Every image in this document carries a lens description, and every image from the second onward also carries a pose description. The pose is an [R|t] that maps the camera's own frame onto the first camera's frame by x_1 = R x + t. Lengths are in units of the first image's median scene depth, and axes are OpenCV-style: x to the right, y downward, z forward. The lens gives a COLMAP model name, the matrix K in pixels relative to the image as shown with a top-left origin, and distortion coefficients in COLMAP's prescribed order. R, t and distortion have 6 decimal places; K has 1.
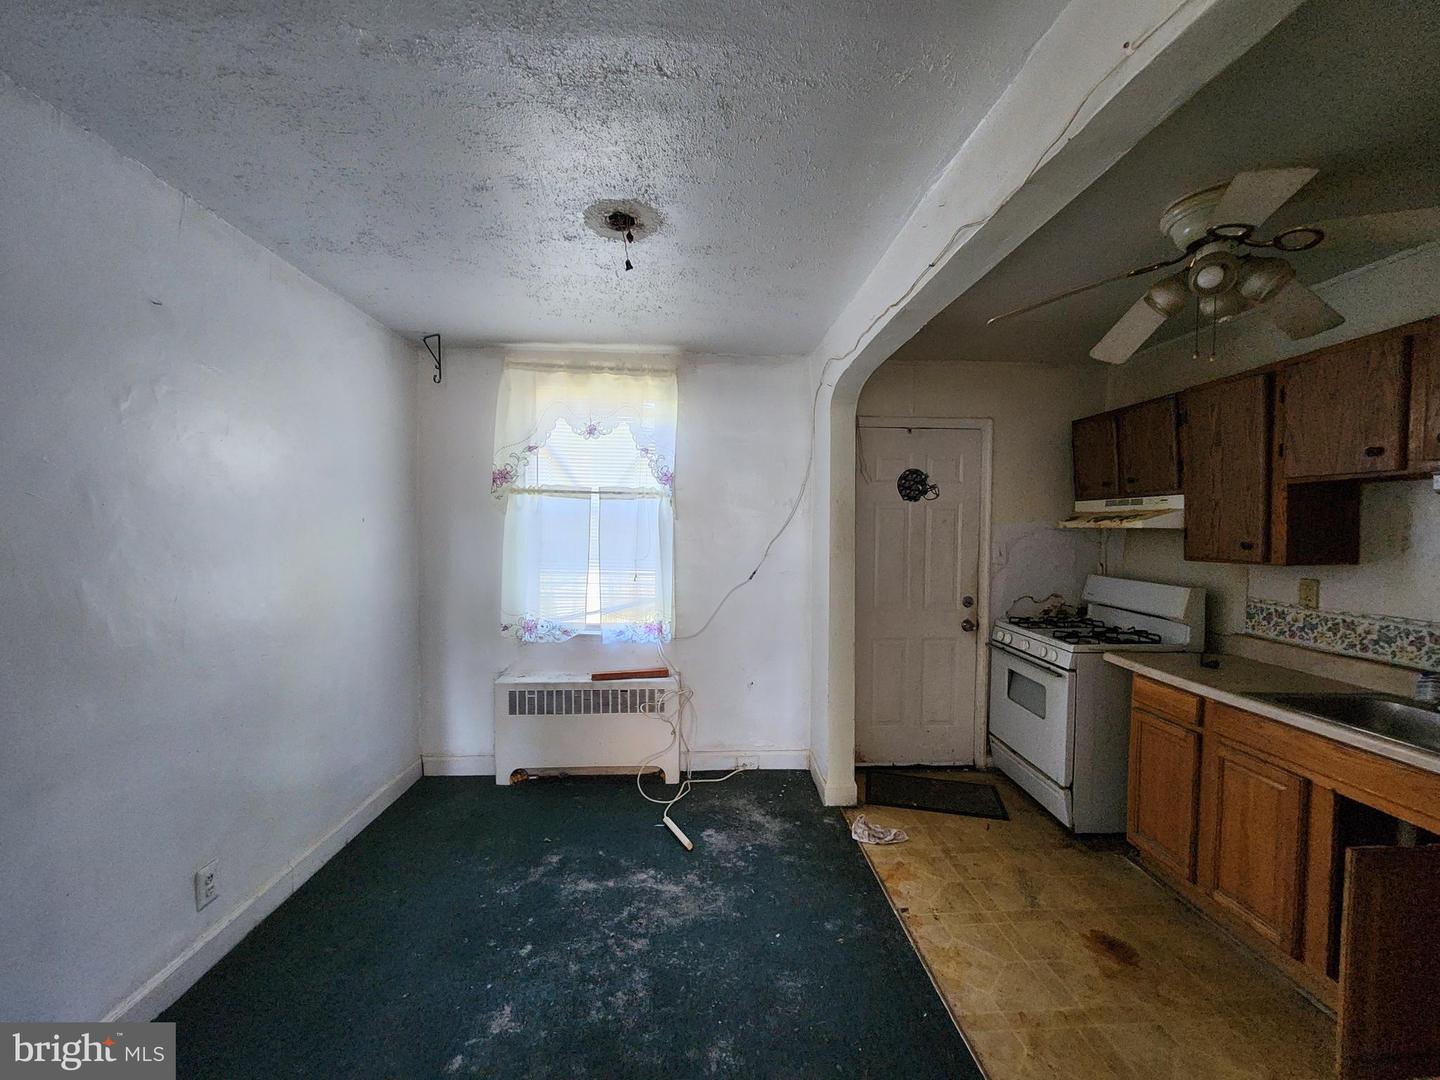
lens RADIAL K [[584.2, 0, 728.6], [0, 584.2, 540.7], [0, 0, 1]] dist [-0.001274, 0.001204]
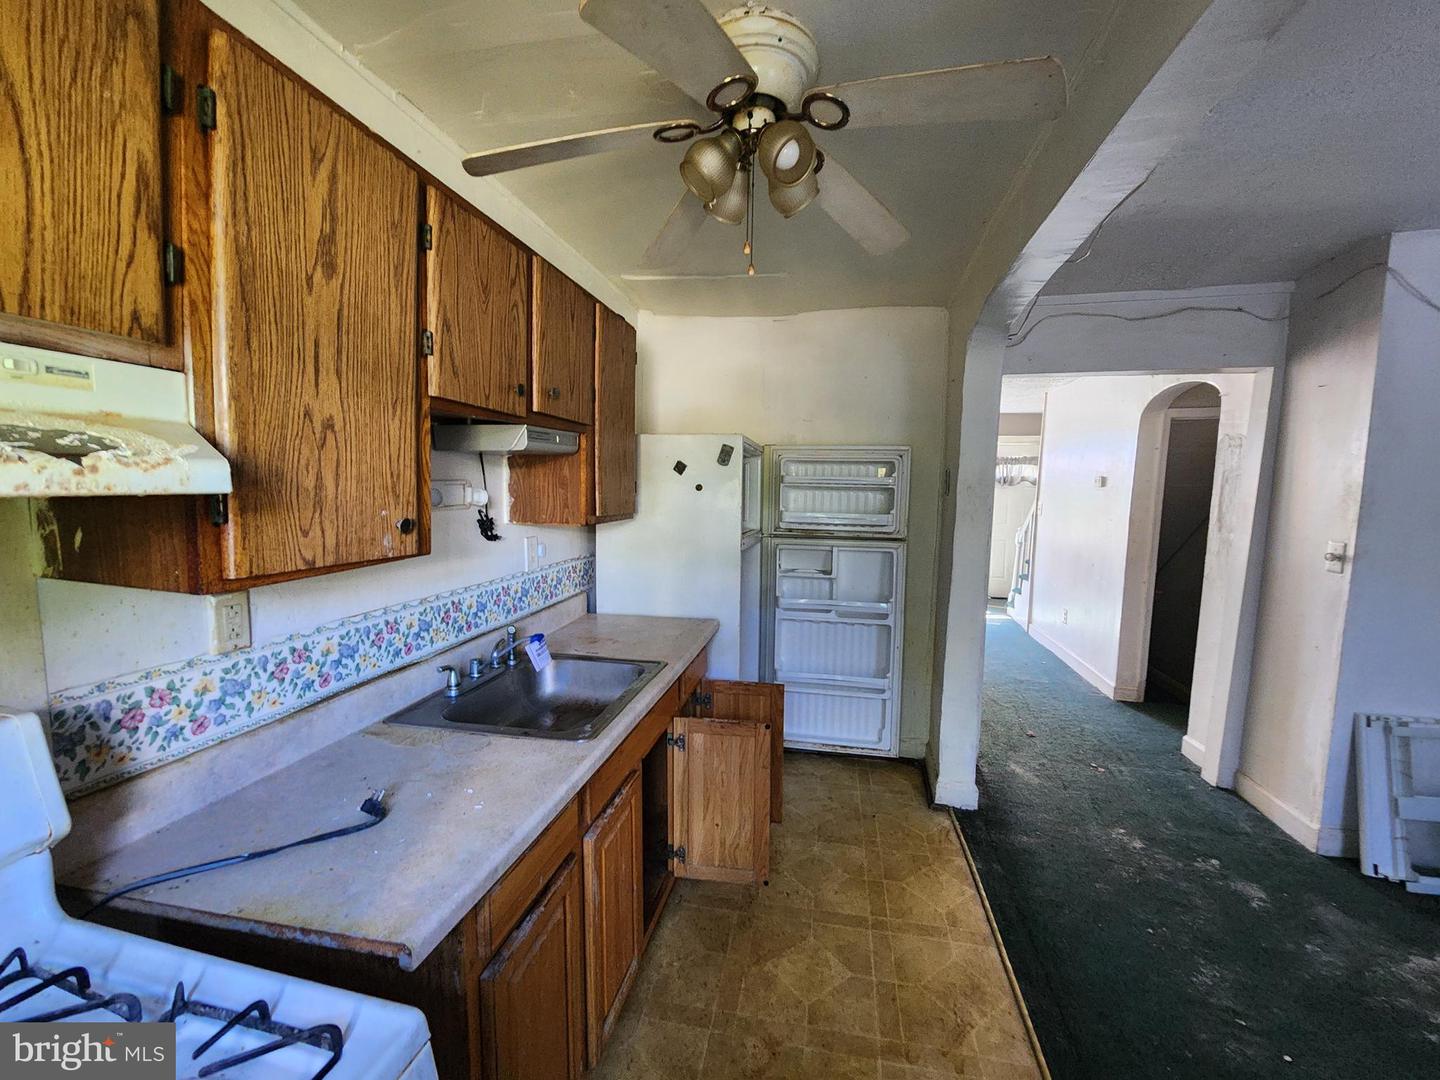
lens RADIAL K [[595.3, 0, 720.2], [0, 595.3, 546.5], [0, 0, 1]] dist [0.001012, 0.000336]
pose [[-0.967674, -0.046268, 0.247923, 0.447982], [-0.014103, 0.991417, 0.129975, -0.036075], [-0.251809, 0.122277, -0.960021, 1.238249]]
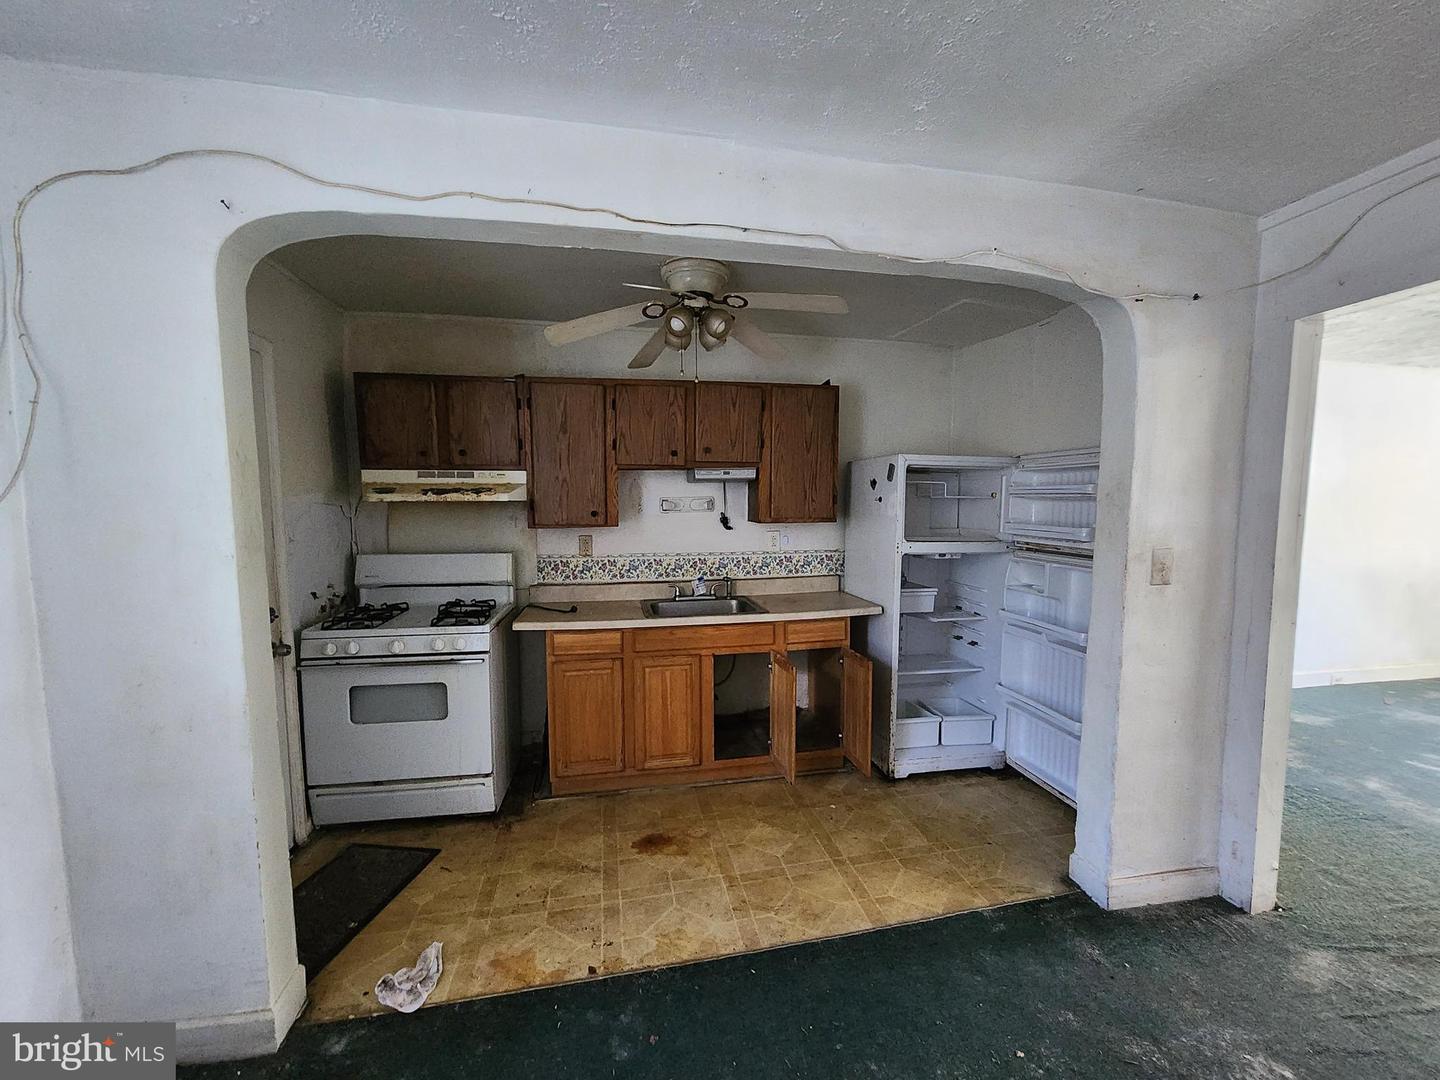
lens RADIAL K [[595.3, 0, 720.2], [0, 595.3, 546.5], [0, 0, 1]] dist [0.001012, 0.000336]
pose [[-0.128917, -0.089117, 0.987643, -0.430861], [0.026071, 0.995305, 0.093211, -0.030728], [-0.991313, 0.037765, -0.125988, 0.783924]]
